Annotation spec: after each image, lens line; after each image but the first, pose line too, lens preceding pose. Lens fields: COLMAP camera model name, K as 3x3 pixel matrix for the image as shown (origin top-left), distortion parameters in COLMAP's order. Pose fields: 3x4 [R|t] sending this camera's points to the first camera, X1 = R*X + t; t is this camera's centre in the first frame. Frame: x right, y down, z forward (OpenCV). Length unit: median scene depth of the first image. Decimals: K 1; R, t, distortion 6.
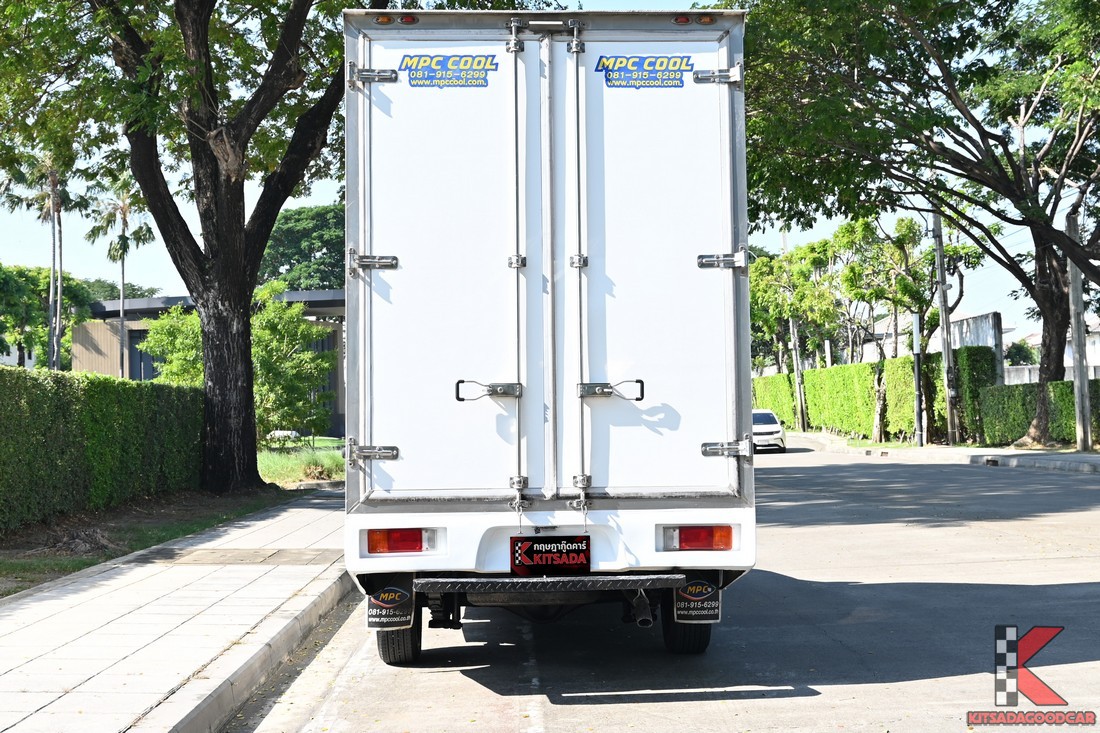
lens RADIAL K [[1356.4, 0, 550.3], [0, 1356.4, 359.7], [0, 0, 1]] dist [0.004359, 0.013985]
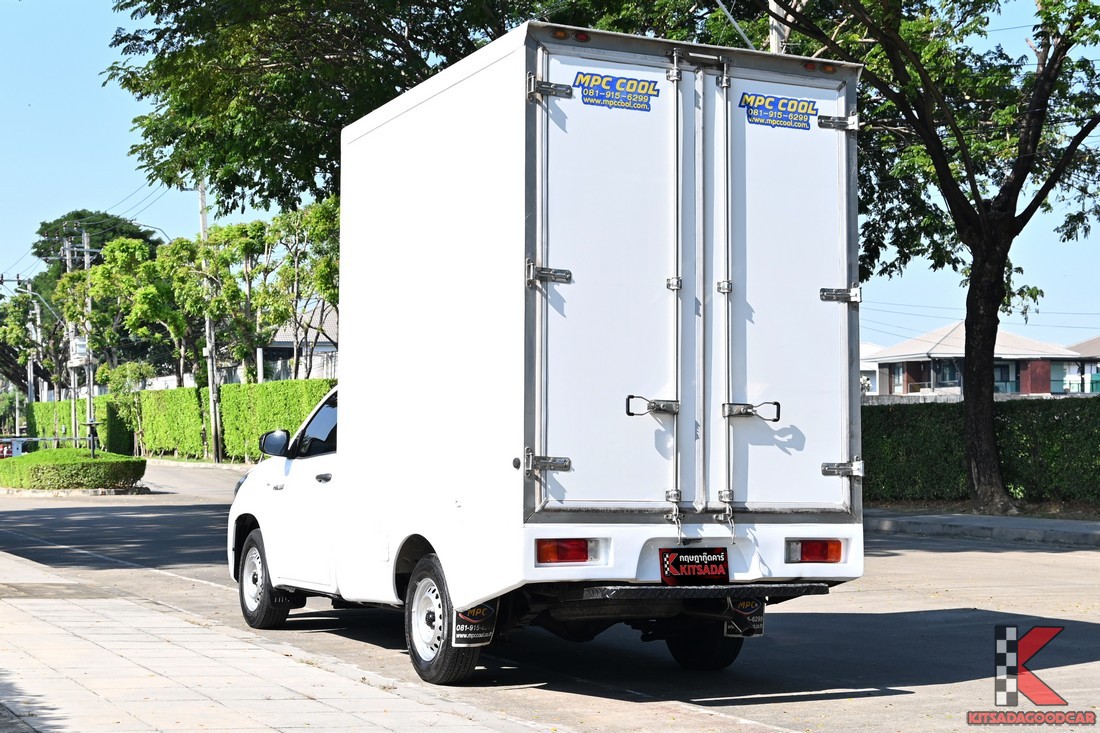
lens RADIAL K [[1733.0, 0, 550.0], [0, 1733.0, 366.5], [0, 0, 1]] dist [0.001387, -0.000149]
pose [[0.926072, 0.049131, 0.374135, -0.600206], [-0.048139, 0.998769, -0.012002, 0.011578], [-0.374263, -0.006896, 0.927297, -0.192934]]
